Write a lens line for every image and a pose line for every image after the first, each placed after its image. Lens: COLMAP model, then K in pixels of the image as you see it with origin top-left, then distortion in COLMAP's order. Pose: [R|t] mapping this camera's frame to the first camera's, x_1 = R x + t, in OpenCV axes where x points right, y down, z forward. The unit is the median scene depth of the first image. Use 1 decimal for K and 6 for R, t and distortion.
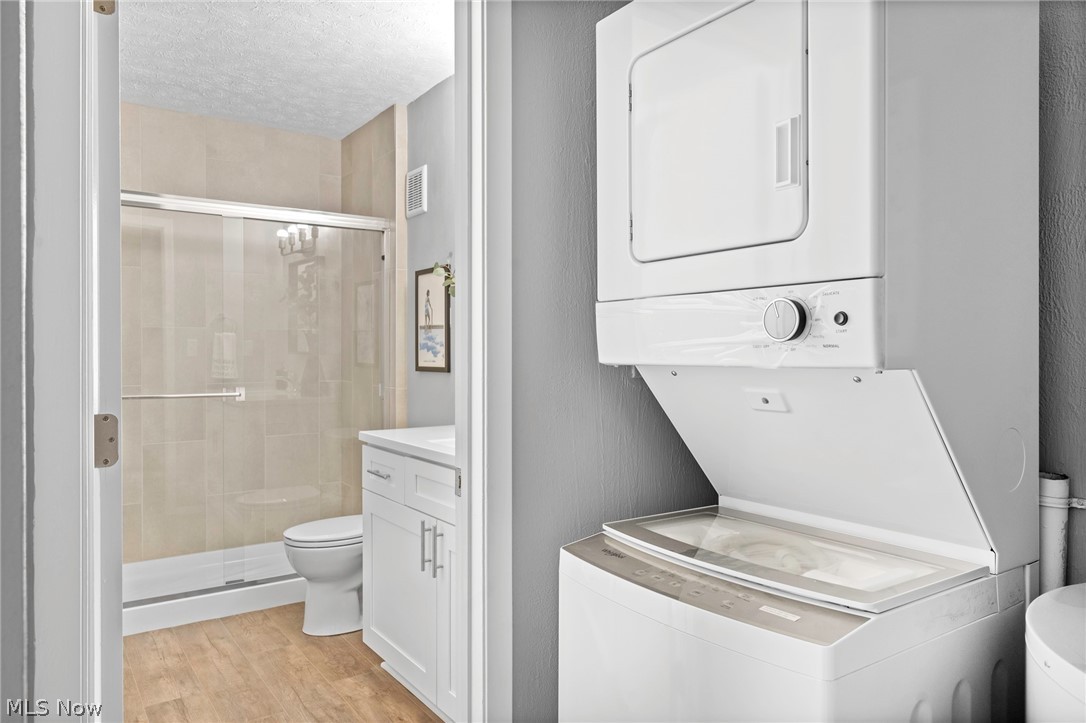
lens RADIAL K [[736.1, 0, 544.8], [0, 736.1, 360.0], [0, 0, 1]] dist [0.006195, 0.001177]
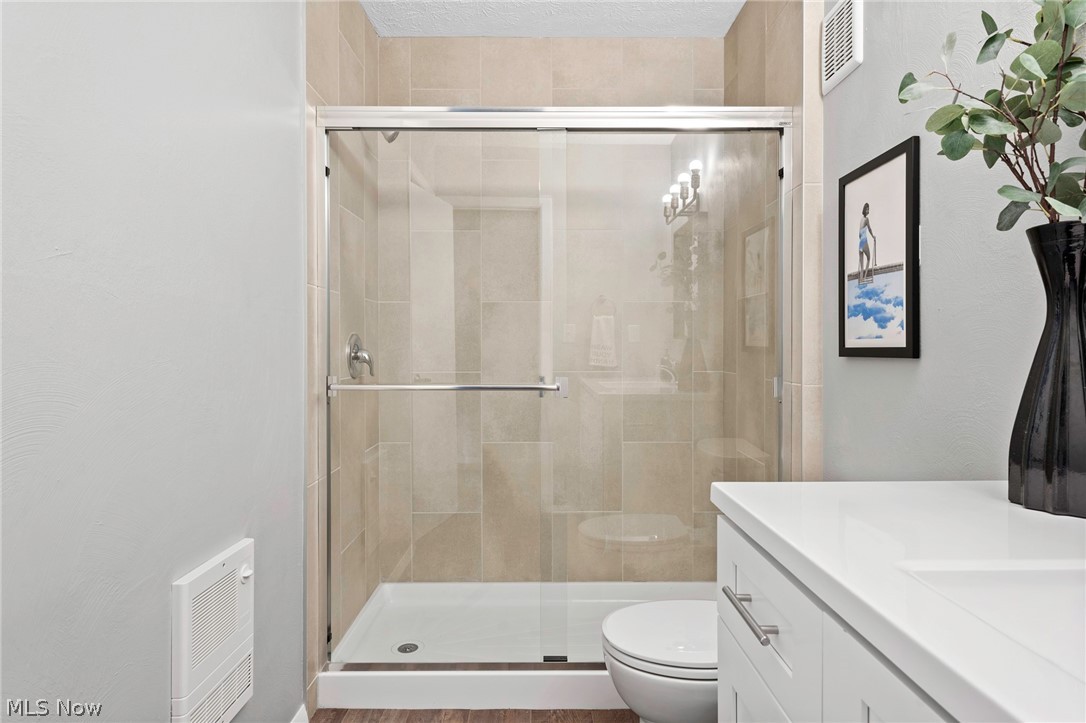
lens RADIAL K [[618.5, 0, 546.5], [0, 618.5, 356.6], [0, 0, 1]] dist [-0.002785, 0.000542]
pose [[0.824461, 0.004052, -0.565904, -0.092947], [-0.001708, 0.999988, 0.004672, 0.013285], [0.565916, -0.002886, 0.824458, 0.487116]]
